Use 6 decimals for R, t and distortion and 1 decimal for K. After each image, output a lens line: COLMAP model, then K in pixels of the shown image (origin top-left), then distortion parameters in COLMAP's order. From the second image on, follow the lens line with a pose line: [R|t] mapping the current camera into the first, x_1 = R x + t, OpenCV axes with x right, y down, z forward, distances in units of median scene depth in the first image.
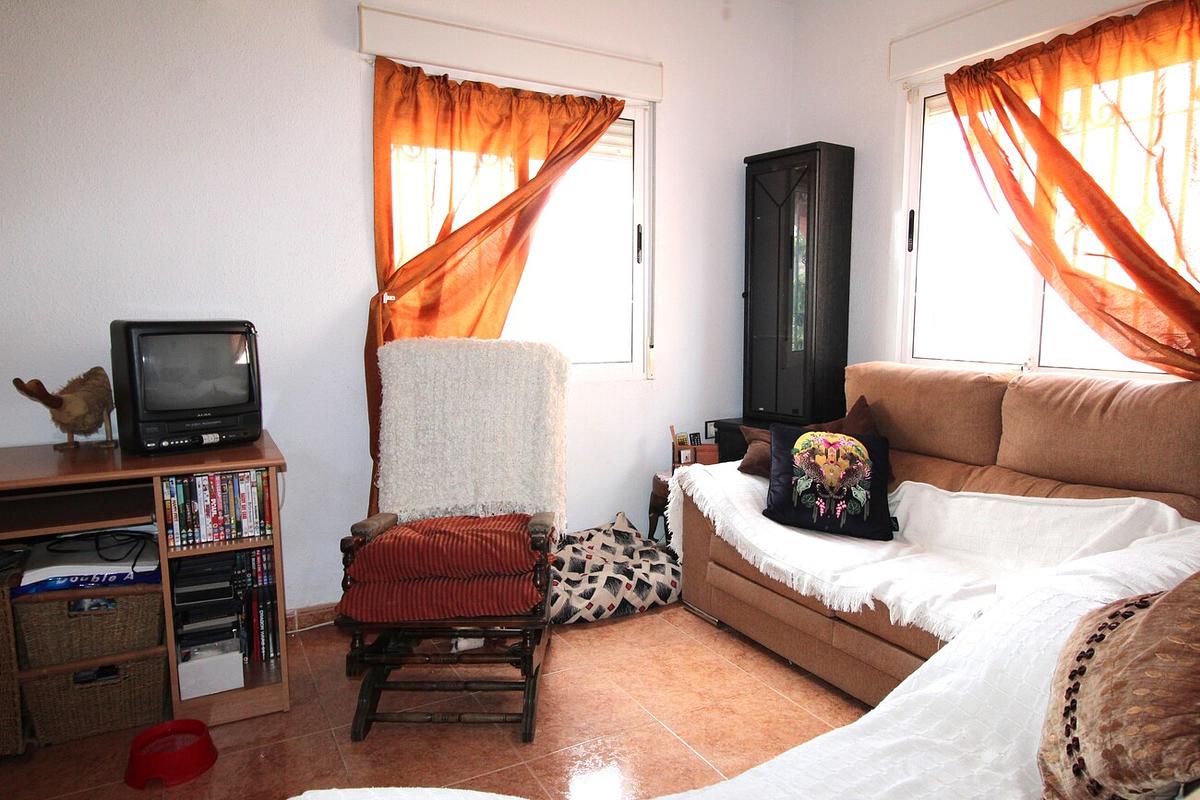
lens RADIAL K [[760.1, 0, 592.3], [0, 760.1, 405.0], [0, 0, 1]] dist [-0.002310, -0.004197]
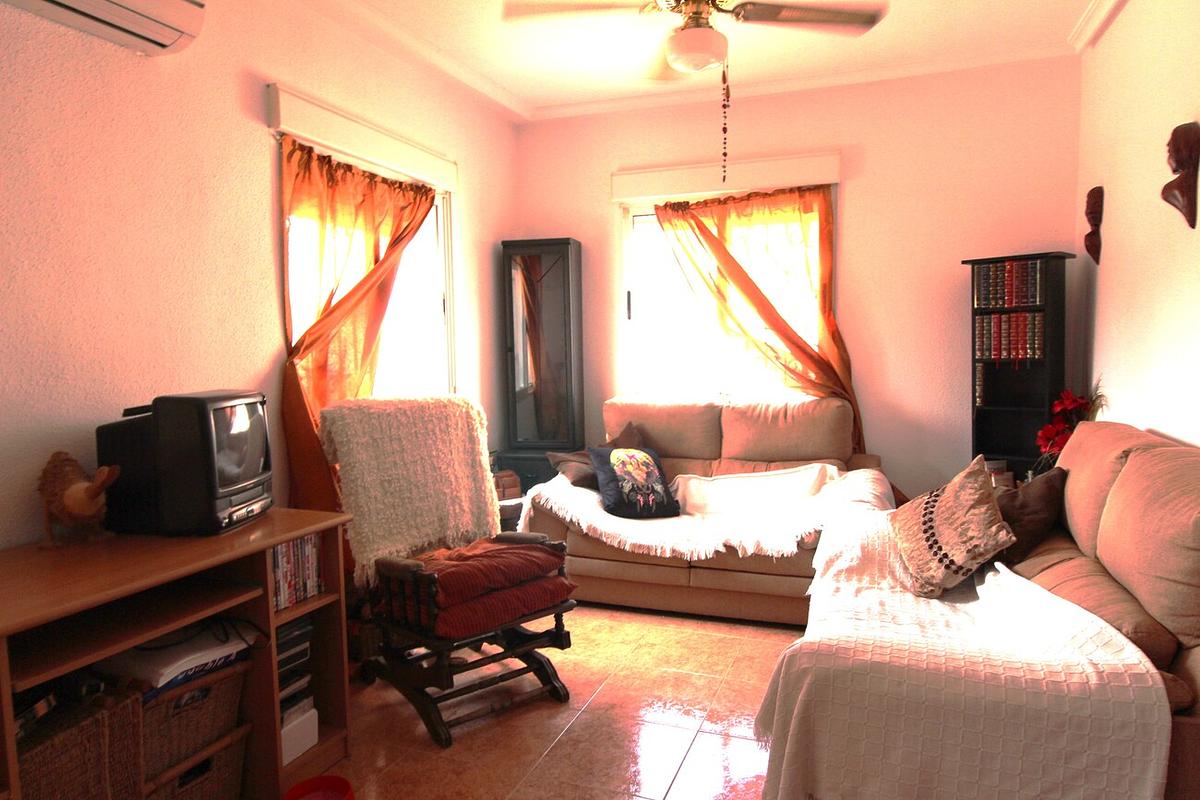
lens RADIAL K [[760.1, 0, 592.3], [0, 760.1, 405.0], [0, 0, 1]] dist [-0.002310, -0.004197]
pose [[0.765299, -0.060312, 0.640844, -0.668920], [0.090693, 0.995772, -0.014591, -0.031475], [-0.637254, 0.069286, 0.767533, -0.053134]]
